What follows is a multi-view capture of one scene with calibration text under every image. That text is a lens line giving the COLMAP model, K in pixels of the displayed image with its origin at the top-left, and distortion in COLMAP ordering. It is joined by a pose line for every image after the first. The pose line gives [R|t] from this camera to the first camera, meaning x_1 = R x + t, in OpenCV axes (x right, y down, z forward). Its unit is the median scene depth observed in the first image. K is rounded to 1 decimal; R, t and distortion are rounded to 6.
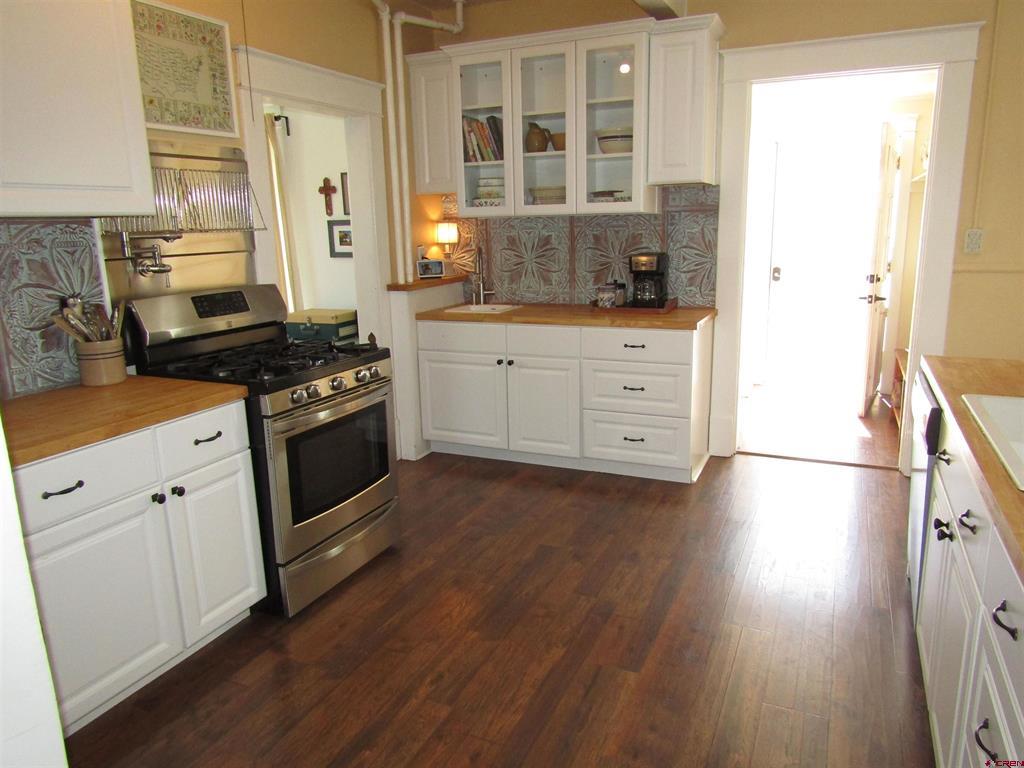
lens RADIAL K [[726.7, 0, 513.8], [0, 726.7, 382.8], [0, 0, 1]] dist [-0.007735, 0.000462]
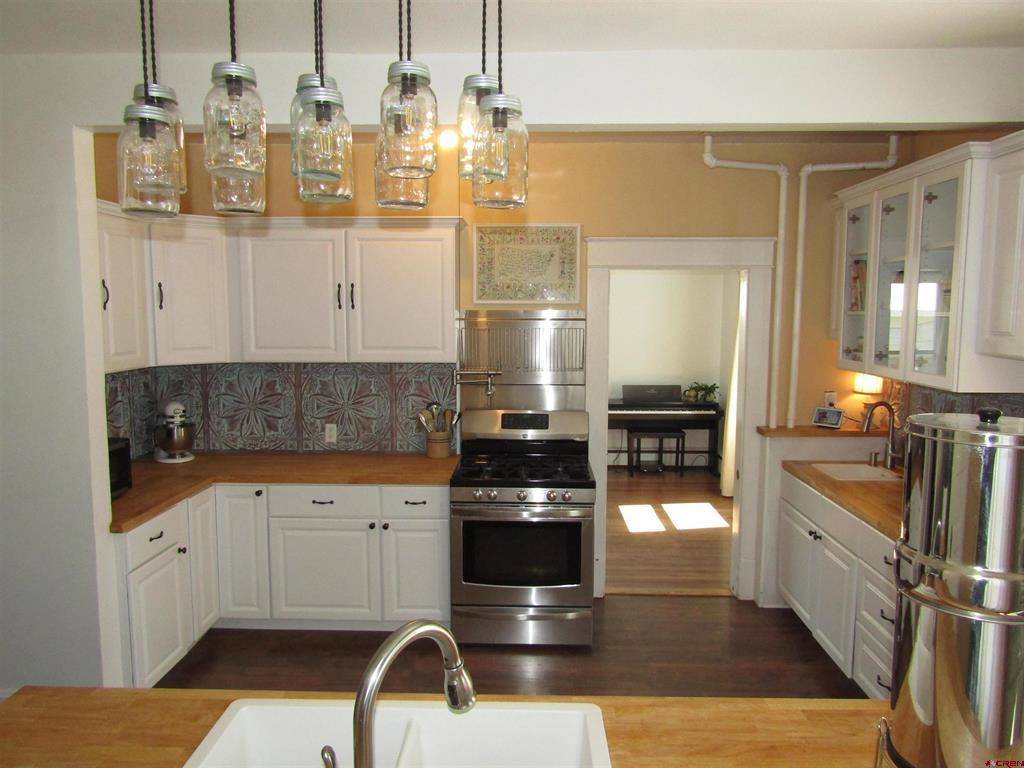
lens RADIAL K [[726.7, 0, 517.6], [0, 726.7, 385.5], [0, 0, 1]] dist [-0.007735, 0.000462]
pose [[0.394494, 0.121065, -0.910888, 0.674045], [-0.210802, 0.976769, 0.038525, -0.175194], [0.894392, 0.176819, 0.410851, 0.297531]]
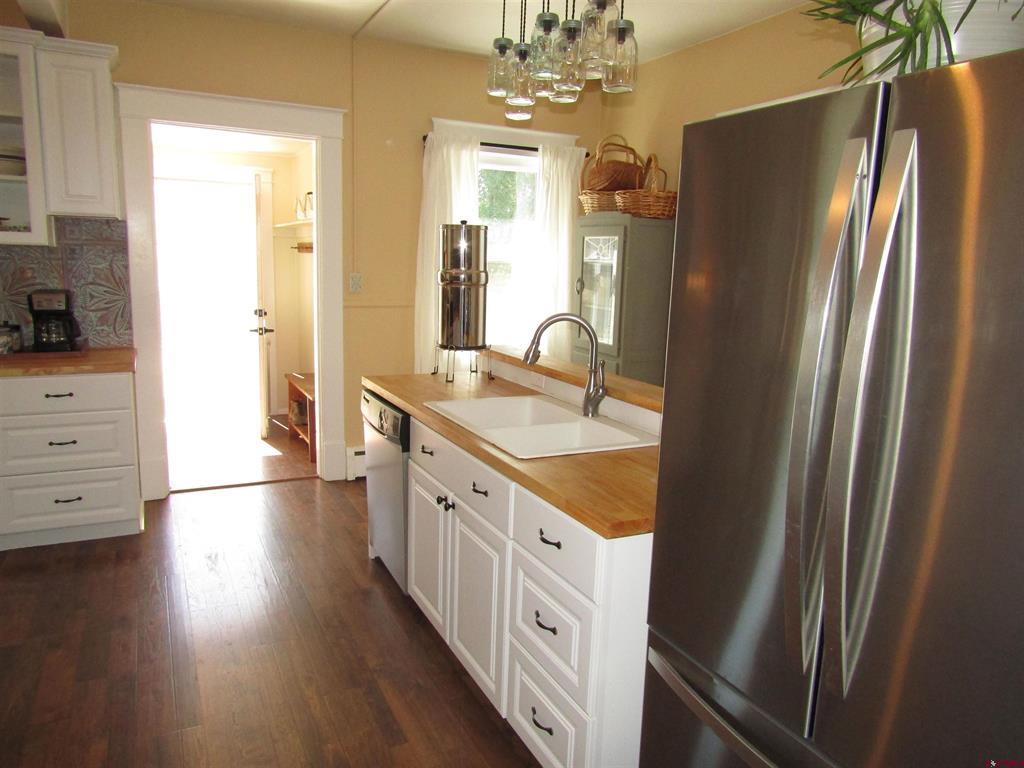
lens RADIAL K [[726.7, 0, 508.7], [0, 726.7, 384.2], [0, 0, 1]] dist [-0.007735, 0.000462]
pose [[0.627701, -0.094741, 0.772668, -0.166944], [0.124429, 0.992016, 0.020553, -0.013657], [-0.768446, 0.083242, 0.634478, 0.016644]]
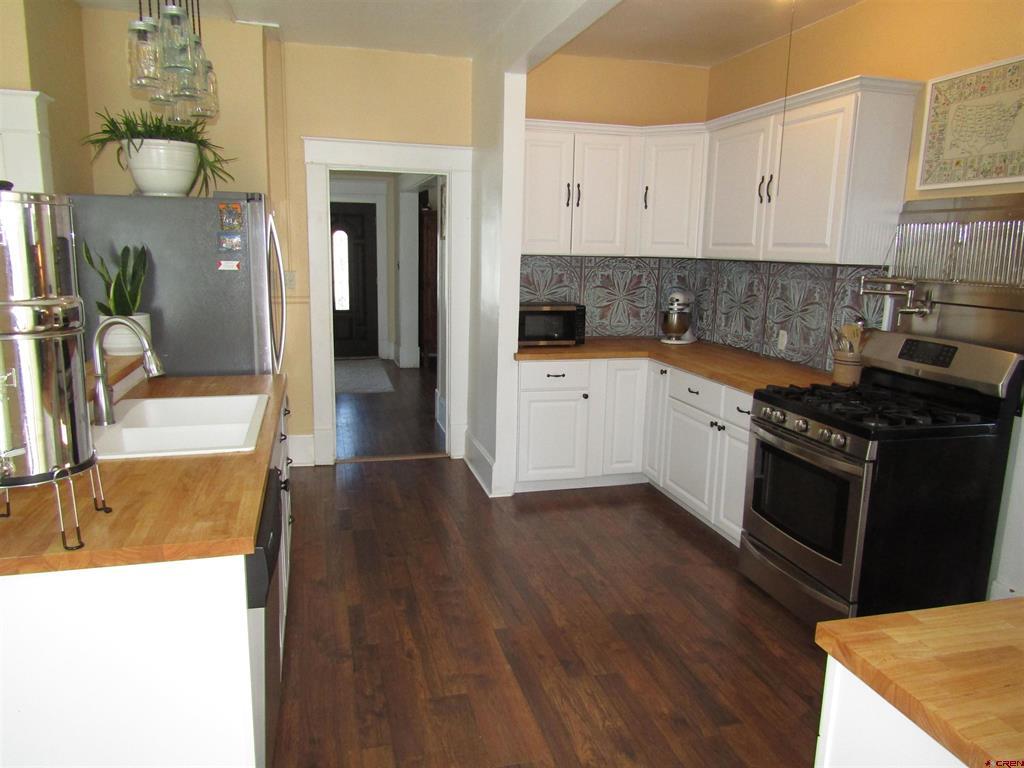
lens RADIAL K [[726.7, 0, 511.9], [0, 726.7, 383.1], [0, 0, 1]] dist [-0.007735, 0.000462]
pose [[-0.772393, 0.123978, -0.622927, 0.526999], [-0.141860, 0.922314, 0.359462, -0.270018], [0.619100, 0.366015, -0.694801, 1.042582]]
